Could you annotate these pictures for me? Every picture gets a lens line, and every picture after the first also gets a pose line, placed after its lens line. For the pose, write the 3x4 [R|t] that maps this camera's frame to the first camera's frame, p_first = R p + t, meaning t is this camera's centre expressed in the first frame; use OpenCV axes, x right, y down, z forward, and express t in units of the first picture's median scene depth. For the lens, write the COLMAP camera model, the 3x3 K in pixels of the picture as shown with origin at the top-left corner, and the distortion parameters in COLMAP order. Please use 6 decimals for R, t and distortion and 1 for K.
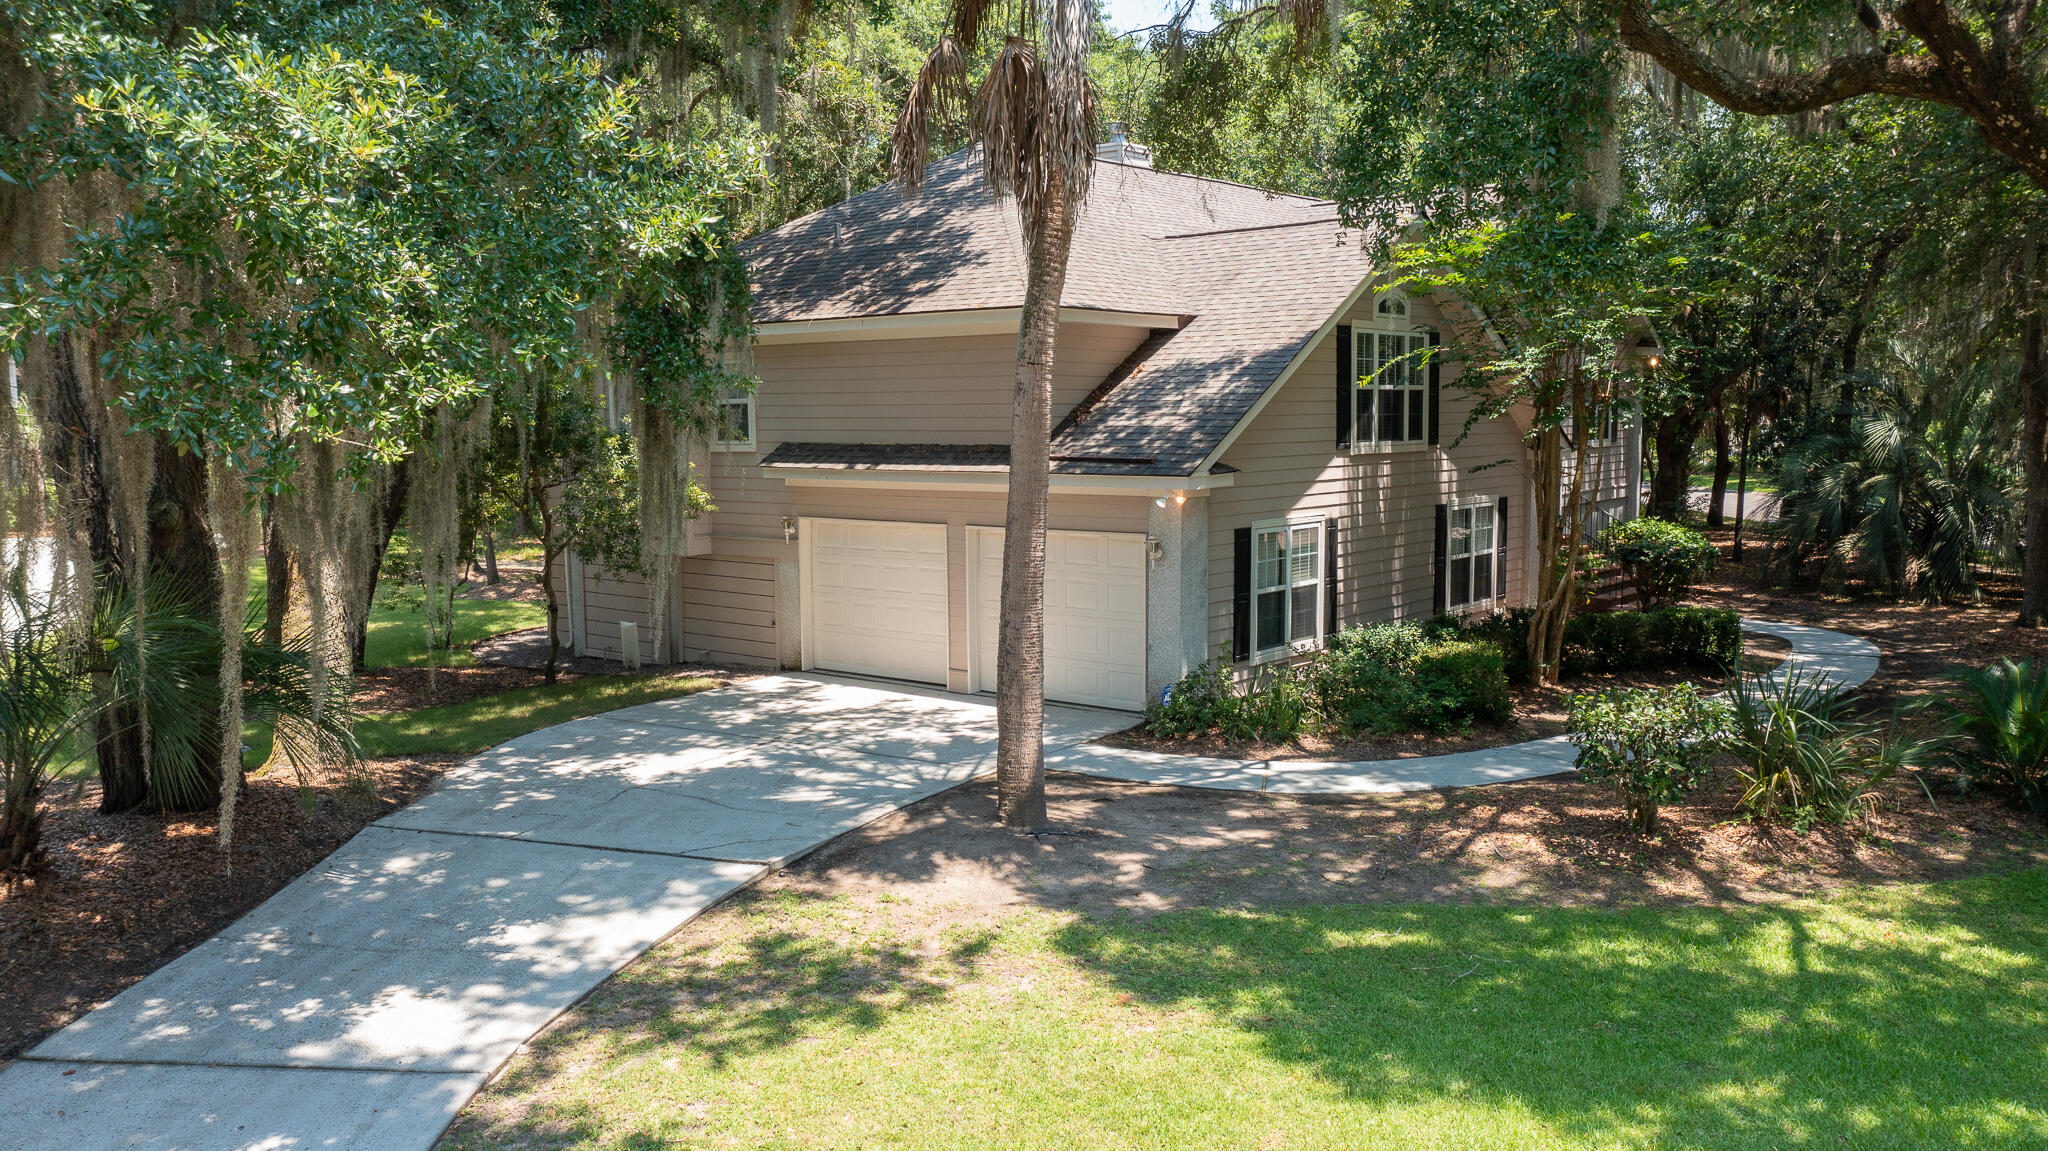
lens RADIAL K [[1616.4, 0, 1034.7], [0, 1616.4, 581.8], [0, 0, 1]] dist [0.004432, 0.015460]
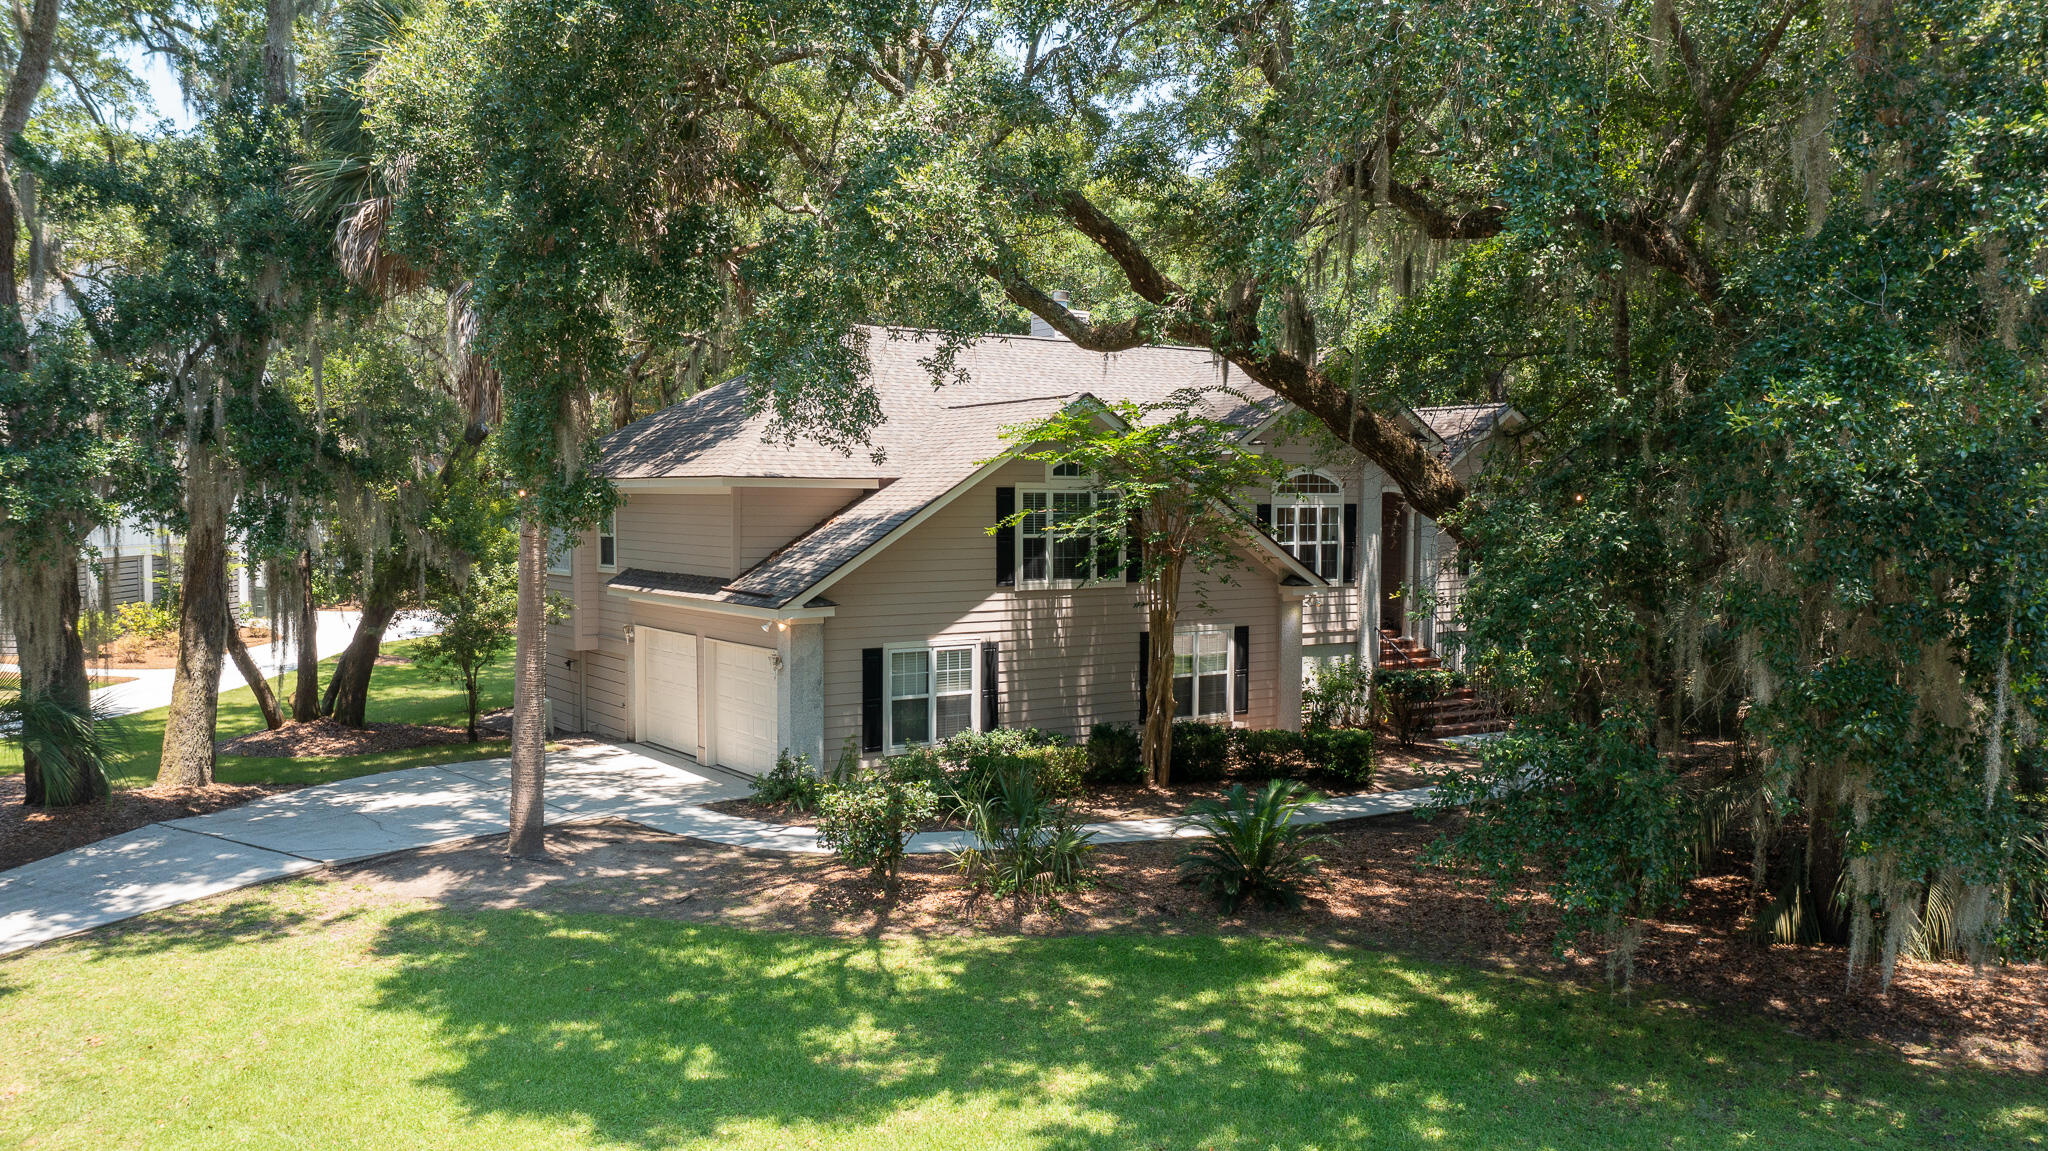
lens RADIAL K [[1616.4, 0, 1014.7], [0, 1616.4, 566.6], [0, 0, 1]] dist [0.004432, 0.015460]
pose [[0.960889, 0.024812, -0.275820, 0.894164], [-0.041501, 0.997633, -0.054832, -0.049026], [0.273806, 0.064134, 0.959644, -0.313732]]
